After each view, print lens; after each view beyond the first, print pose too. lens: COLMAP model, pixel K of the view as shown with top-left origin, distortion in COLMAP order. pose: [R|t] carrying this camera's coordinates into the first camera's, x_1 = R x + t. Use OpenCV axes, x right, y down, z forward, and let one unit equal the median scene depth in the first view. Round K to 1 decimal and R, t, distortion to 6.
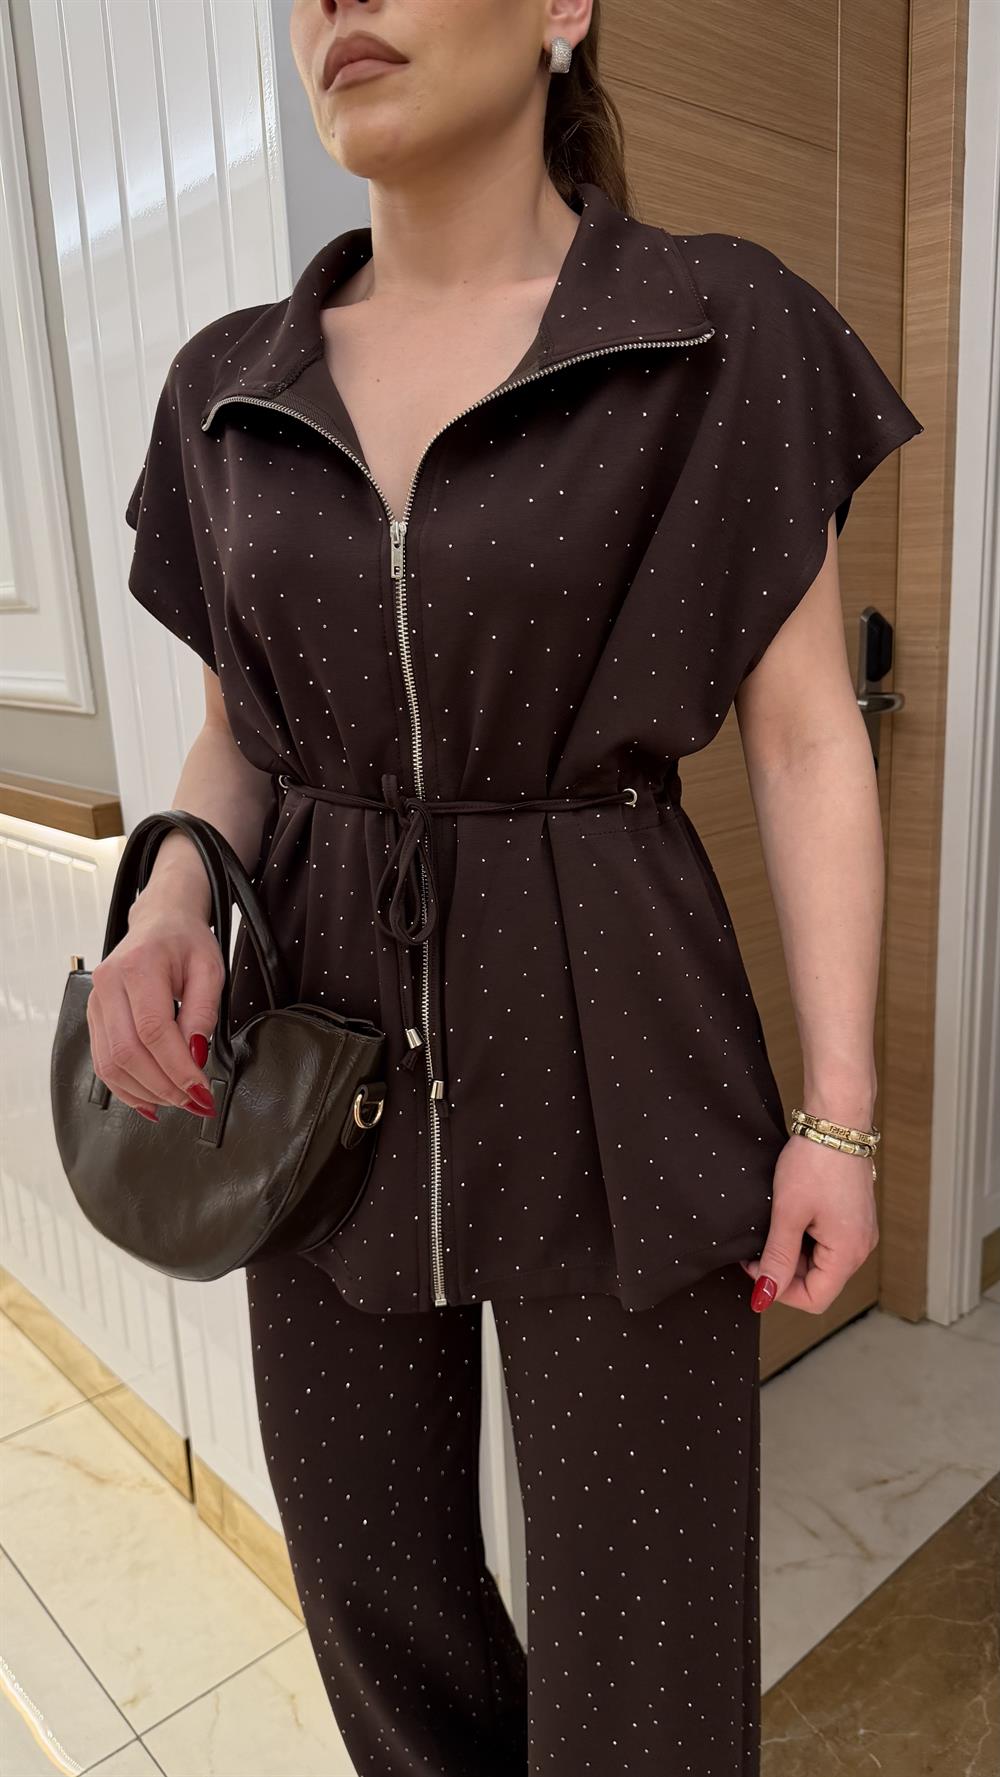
lens RADIAL K [[1264.2, 0, 500.0], [0, 1264.2, 888.5], [0, 0, 1]] dist [0.052033, -0.086227]
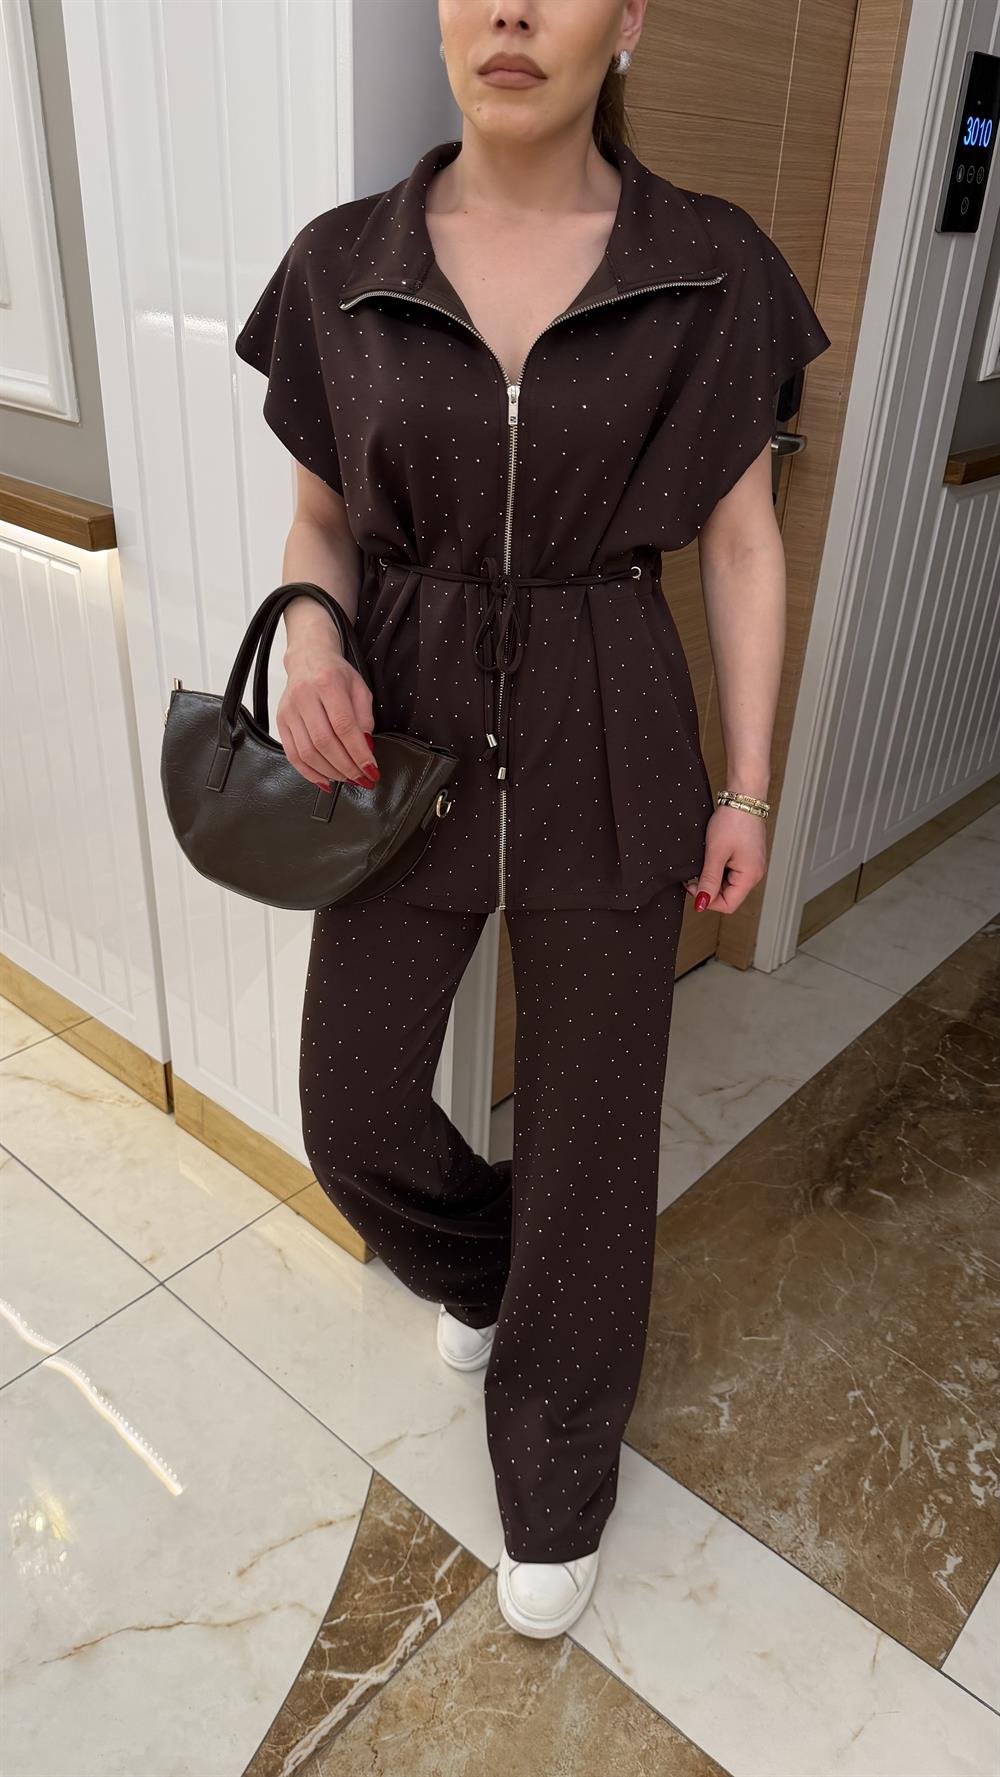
lens RADIAL K [[1253.1, 0, 500.0], [0, 1253.1, 888.5], [0, 0, 1]] dist [0.037658, -0.047592]
pose [[0.988097, 0.011207, 0.153424, -0.117375], [-0.052181, 0.962631, 0.265743, -0.055281], [-0.144712, -0.270586, 0.951757, -0.119732]]
